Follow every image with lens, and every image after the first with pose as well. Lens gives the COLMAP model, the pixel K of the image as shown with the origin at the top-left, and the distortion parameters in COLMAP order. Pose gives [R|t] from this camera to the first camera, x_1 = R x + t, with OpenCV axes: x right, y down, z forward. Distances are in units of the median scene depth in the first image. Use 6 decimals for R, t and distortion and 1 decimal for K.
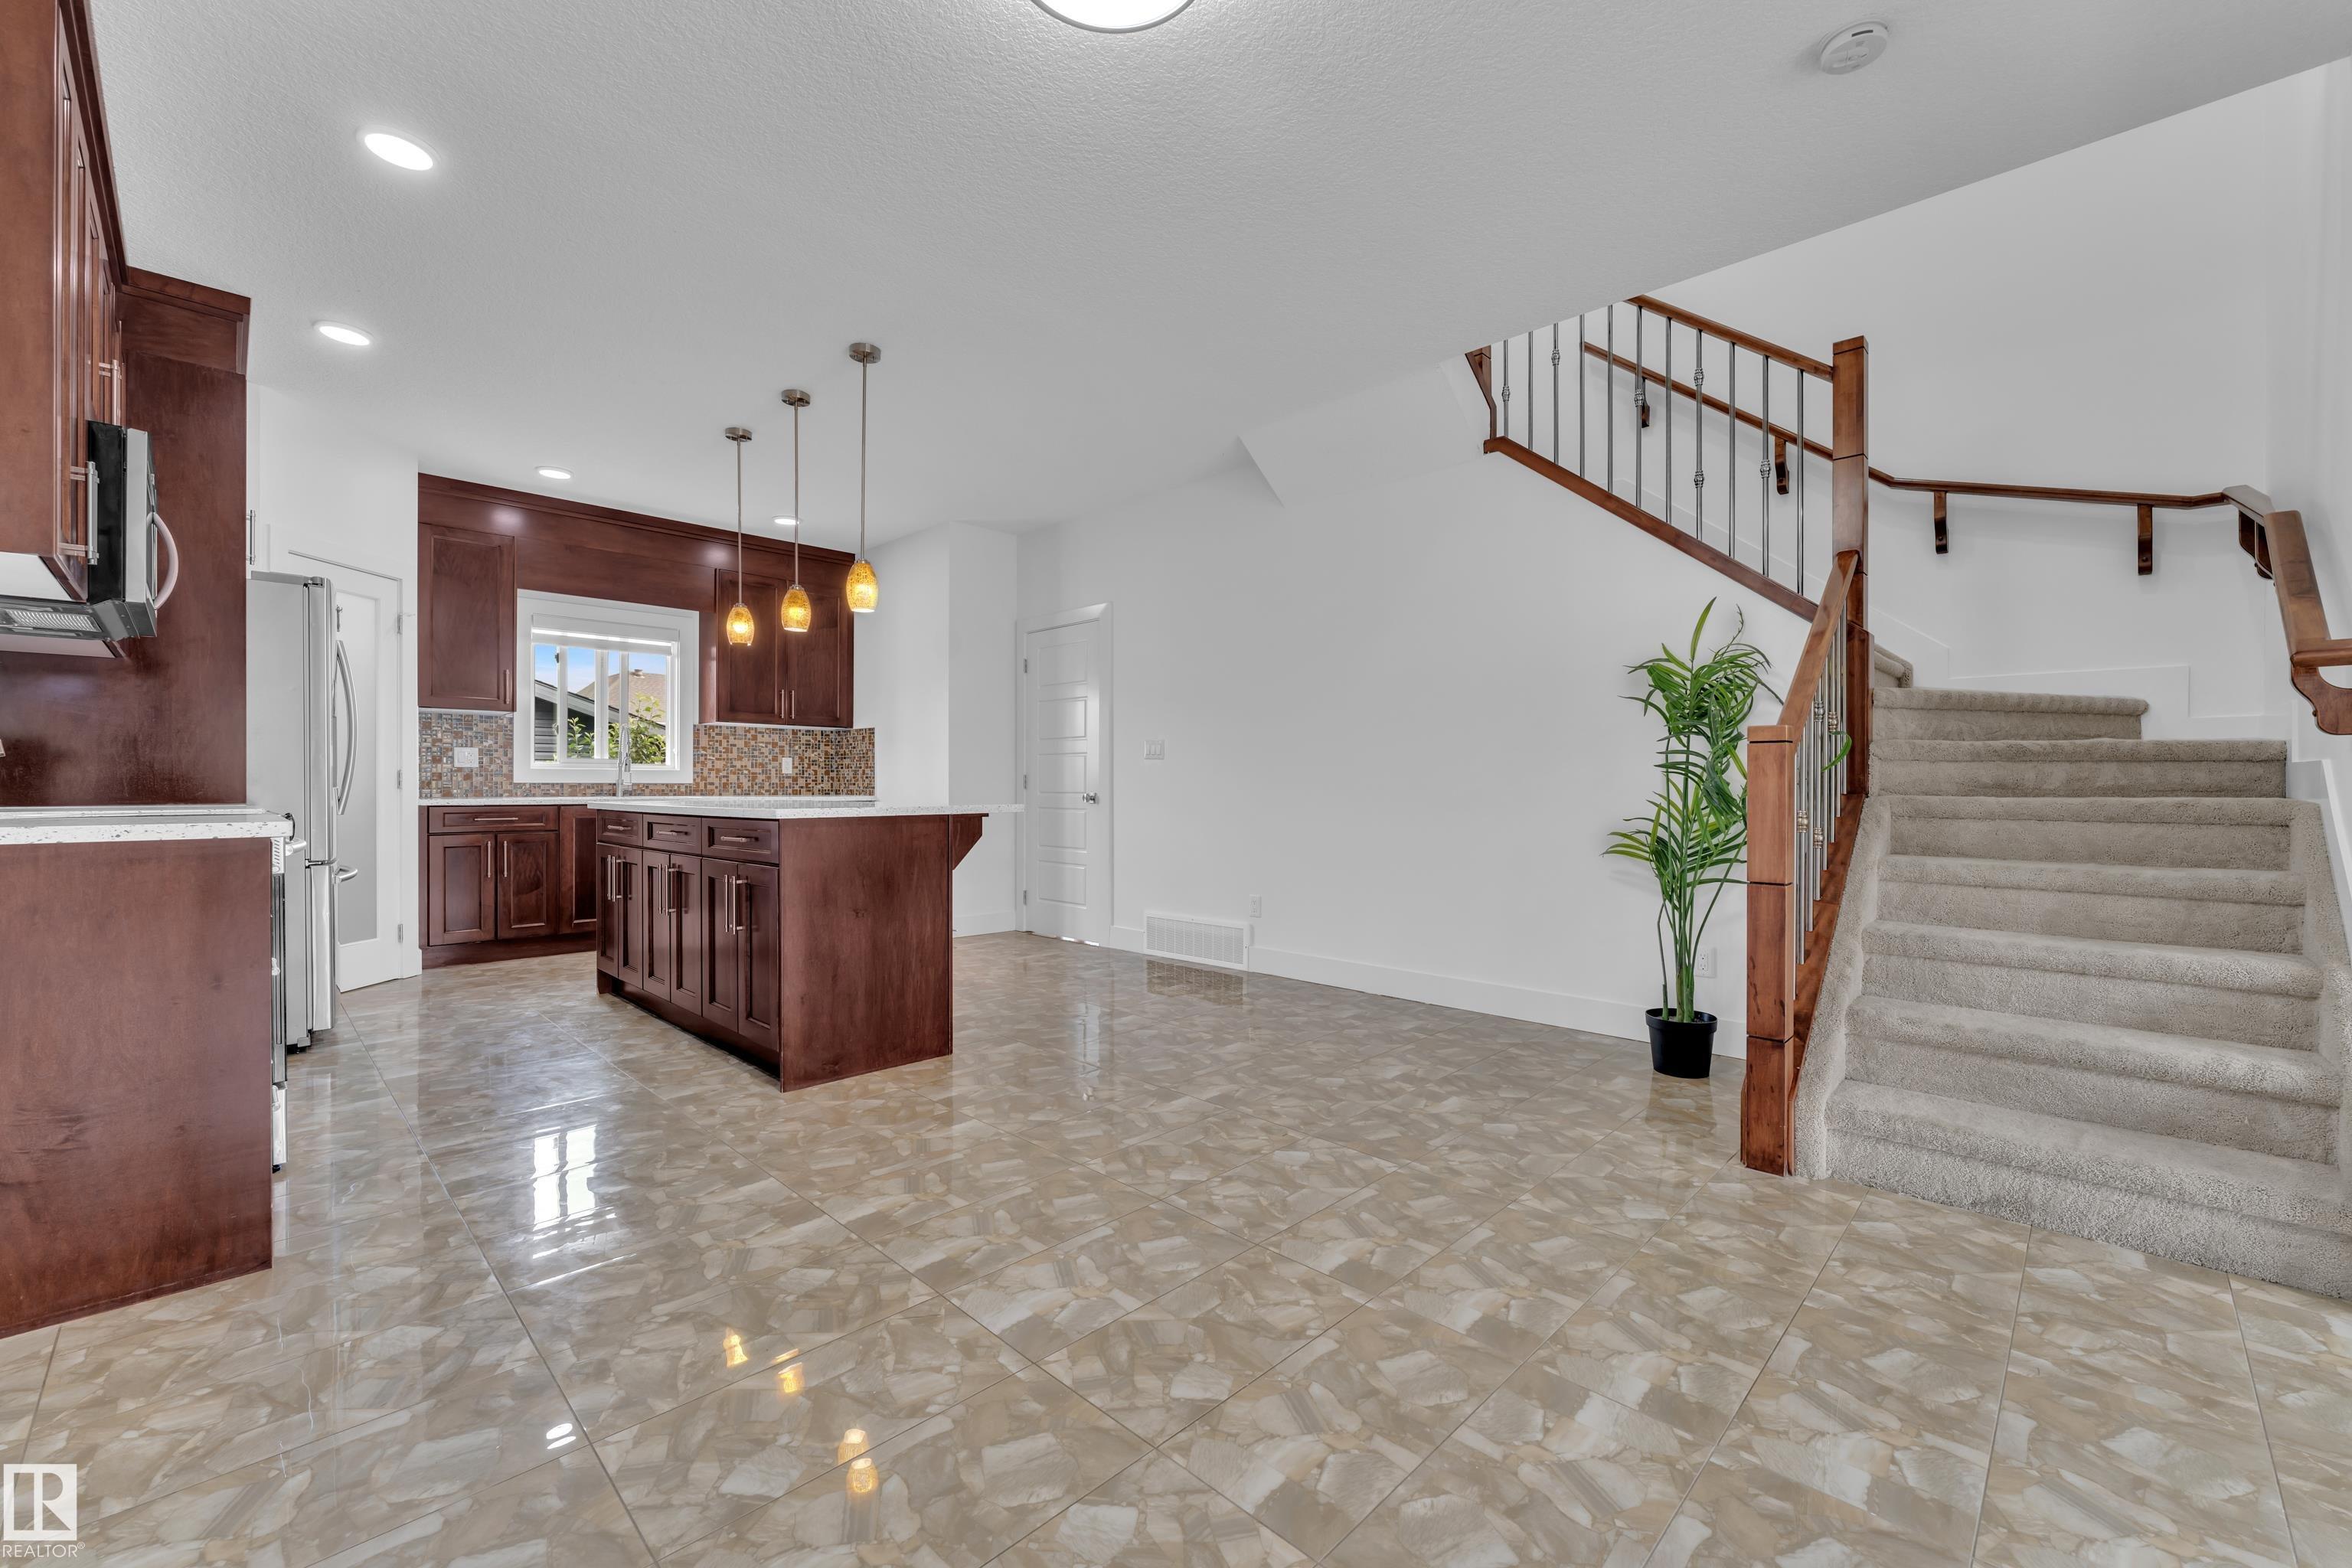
lens RADIAL K [[956.7, 0, 1178.5], [0, 956.7, 788.7], [0, 0, 1]] dist [-0.002666, -0.000511]
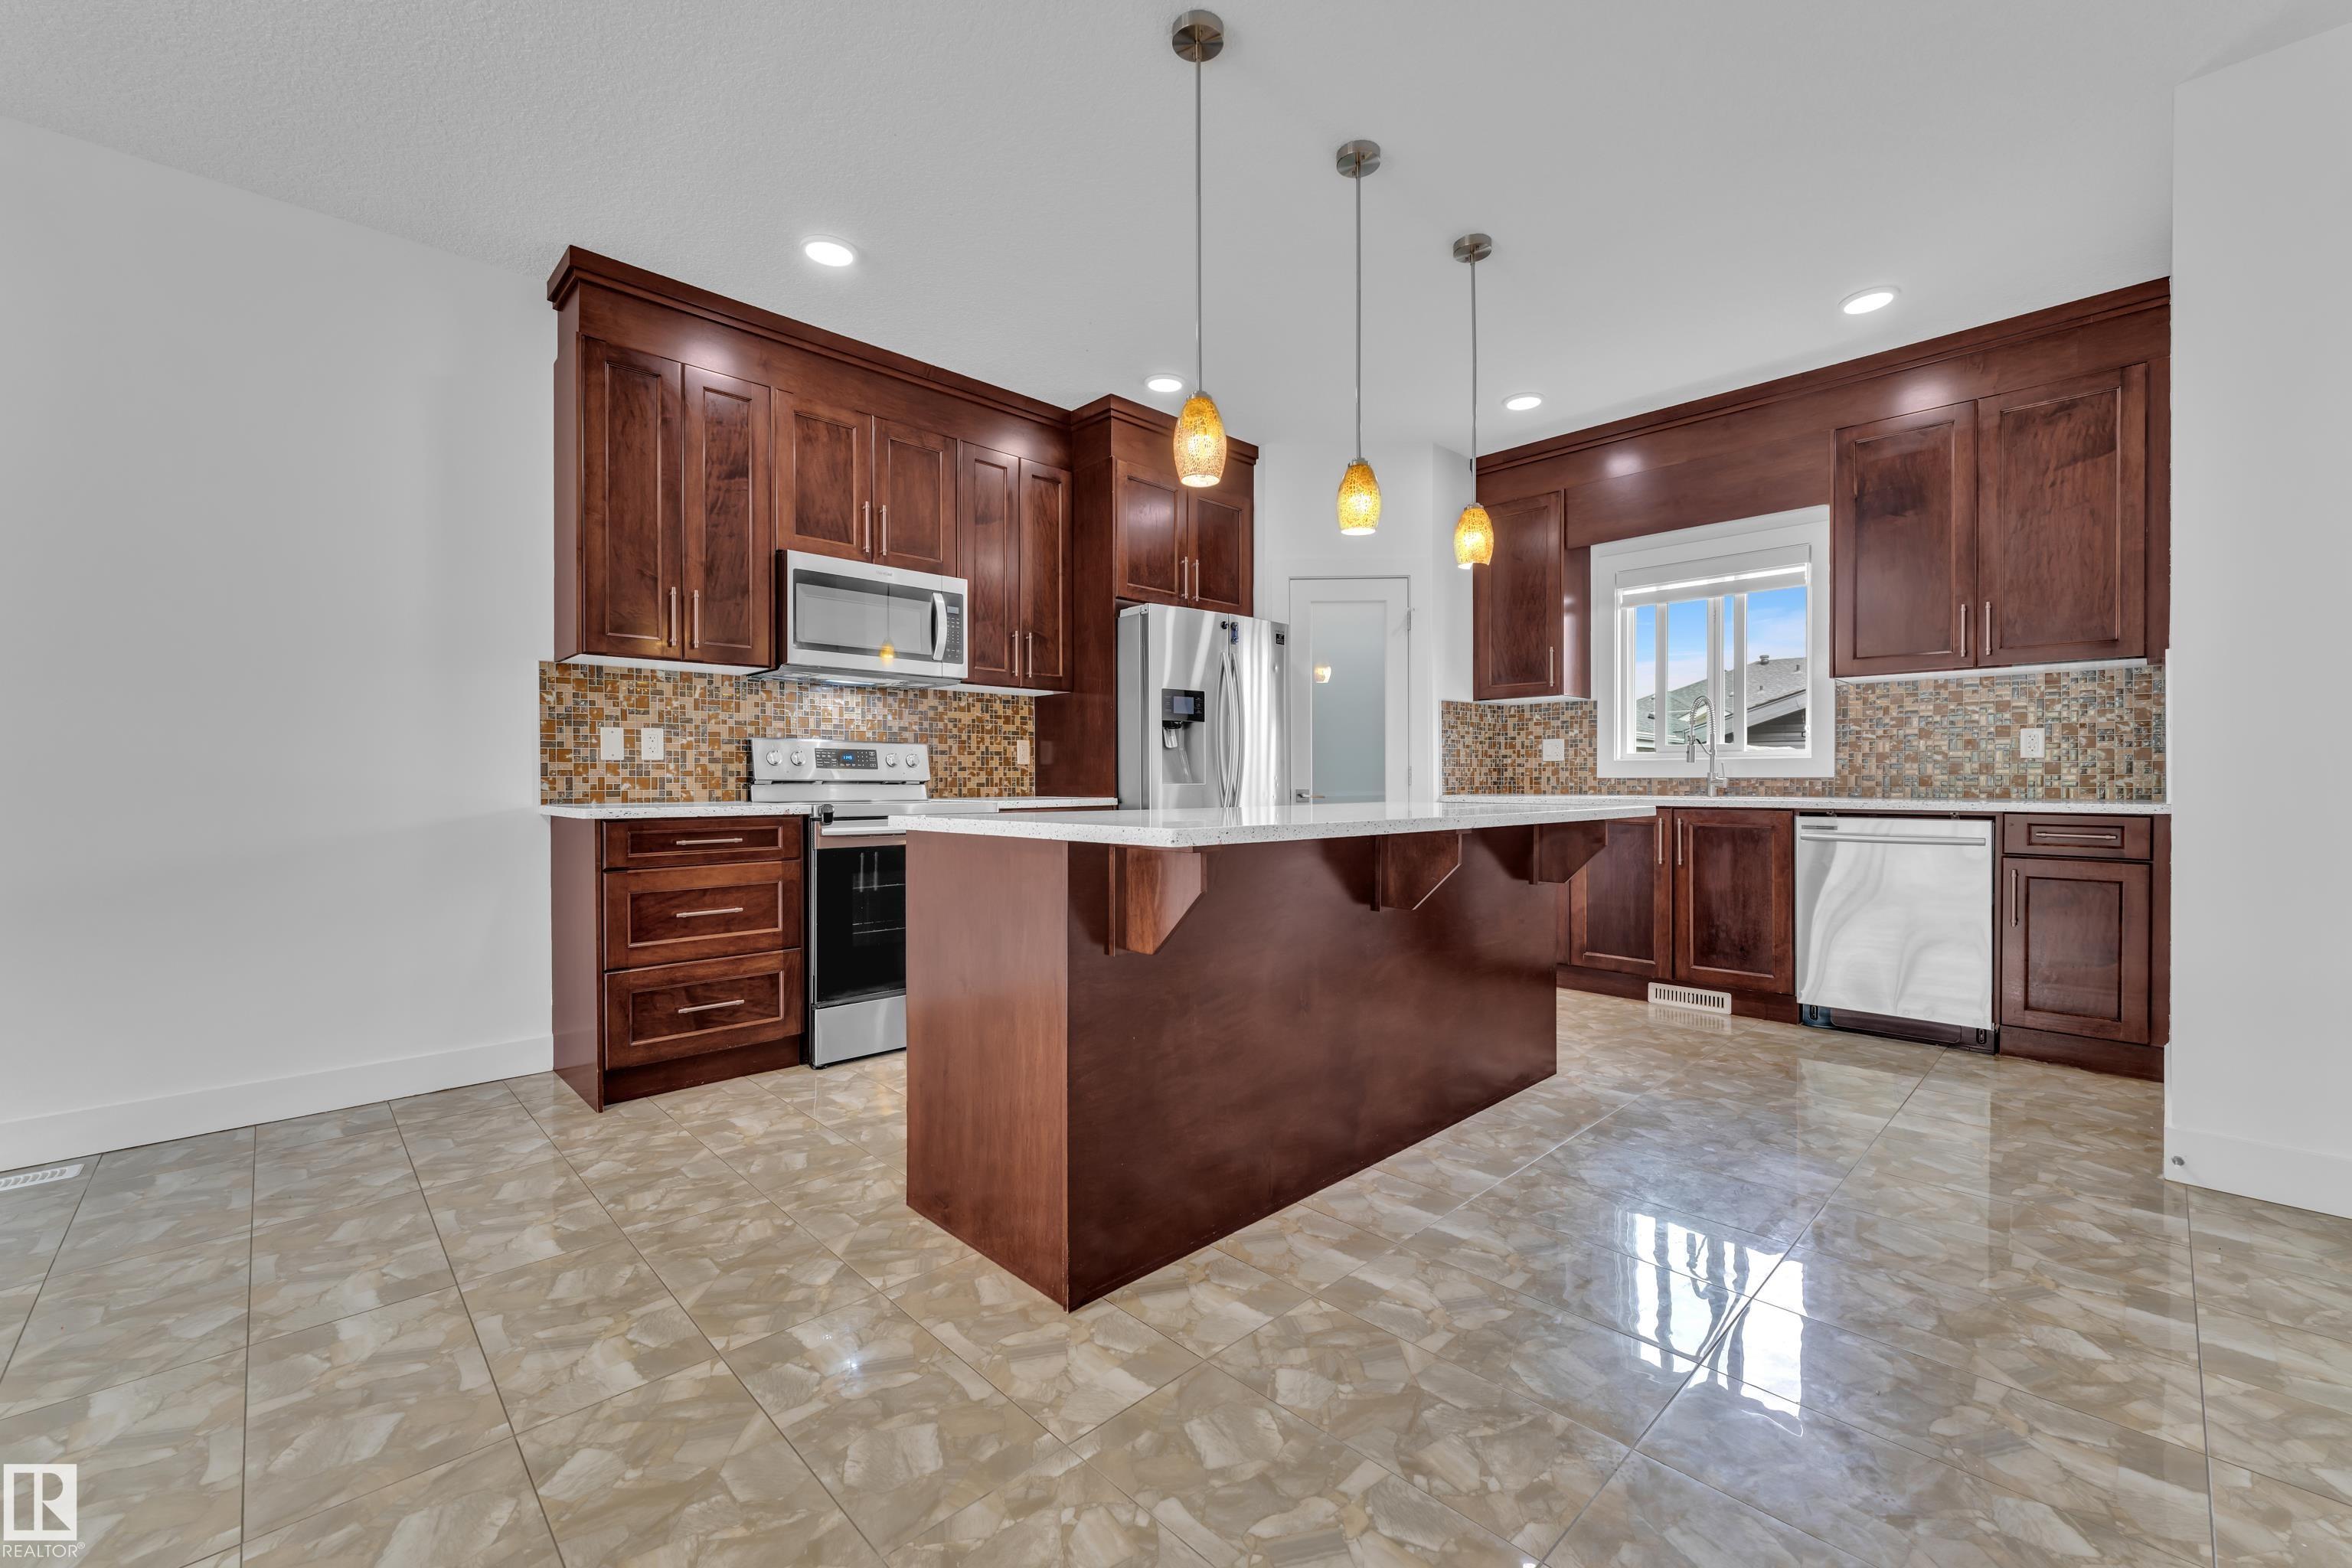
lens RADIAL K [[956.7, 0, 1178.5], [0, 956.7, 788.7], [0, 0, 1]] dist [-0.002666, -0.000511]
pose [[-0.036064, 0.006952, -0.999325, 0.165940], [-0.002463, 0.999972, 0.007045, -0.002051], [0.999346, 0.002716, -0.036046, 0.674617]]
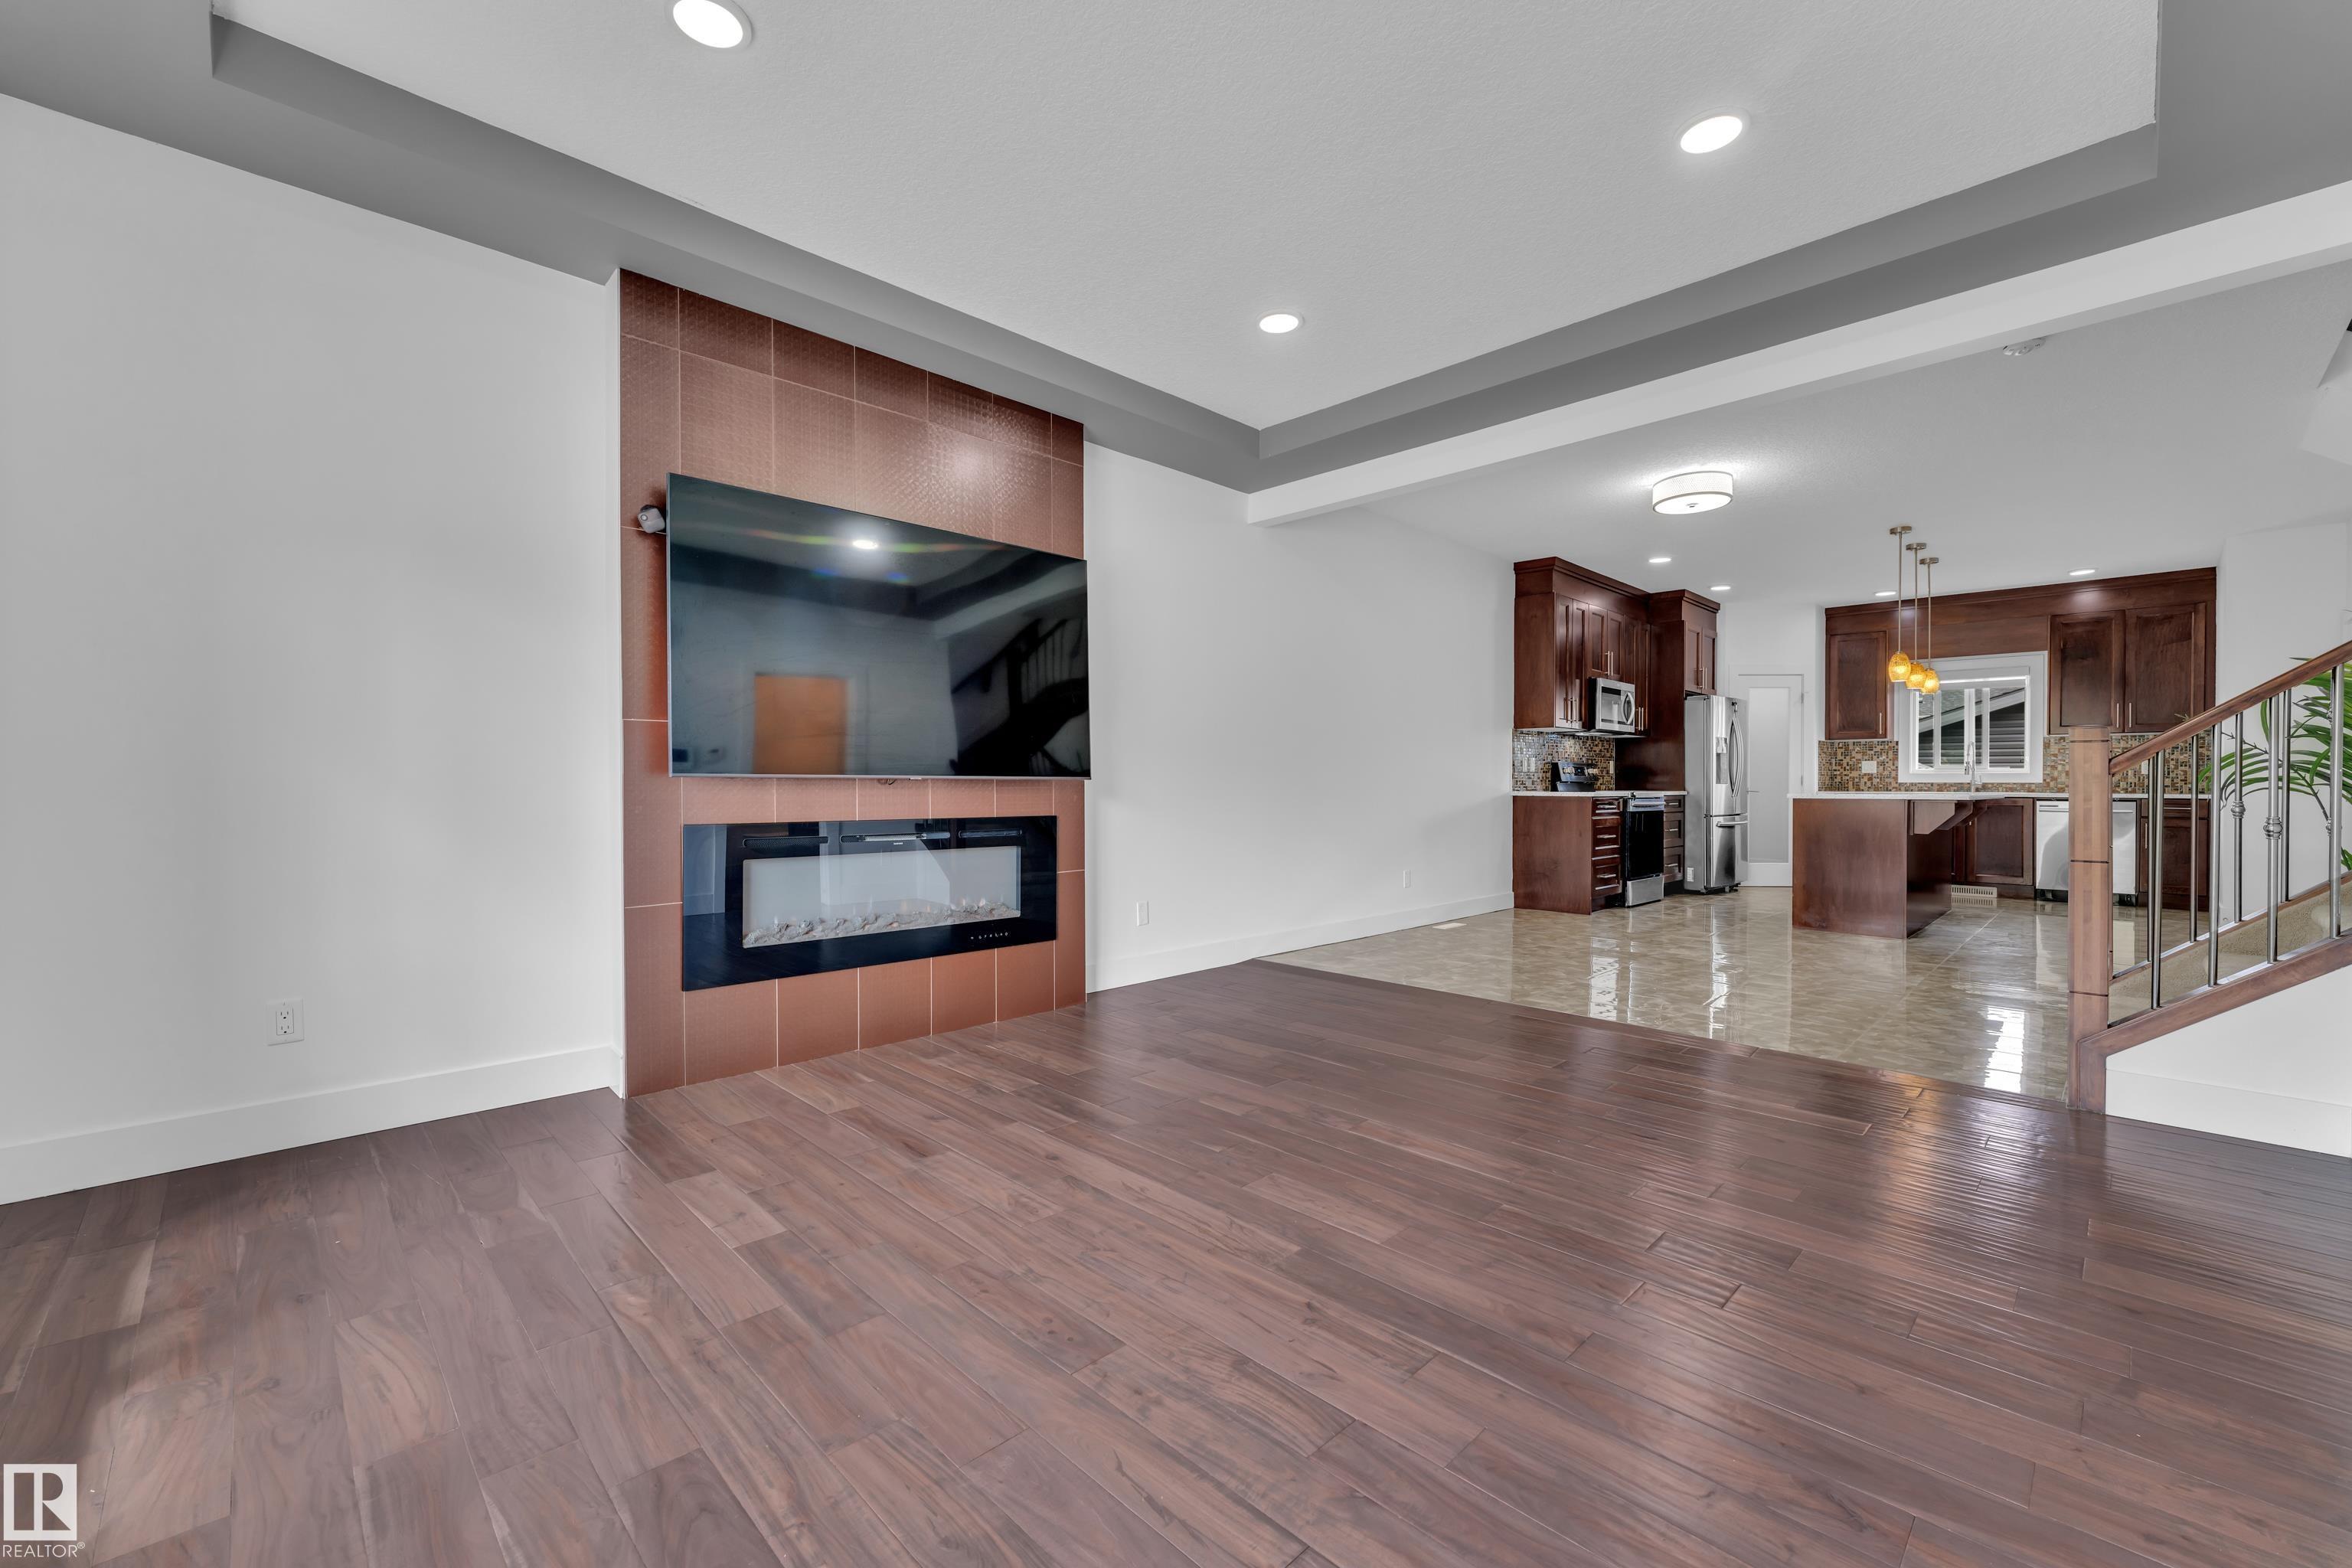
lens RADIAL K [[939.9, 0, 1174.8], [0, 939.9, 800.6], [0, 0, 1]] dist [-0.002755, -0.000132]
pose [[-0.023927, 0.016622, -0.999576, 0.915414], [-0.006613, 0.999837, 0.016785, 0.005817], [0.999692, 0.007012, -0.023813, -0.171526]]
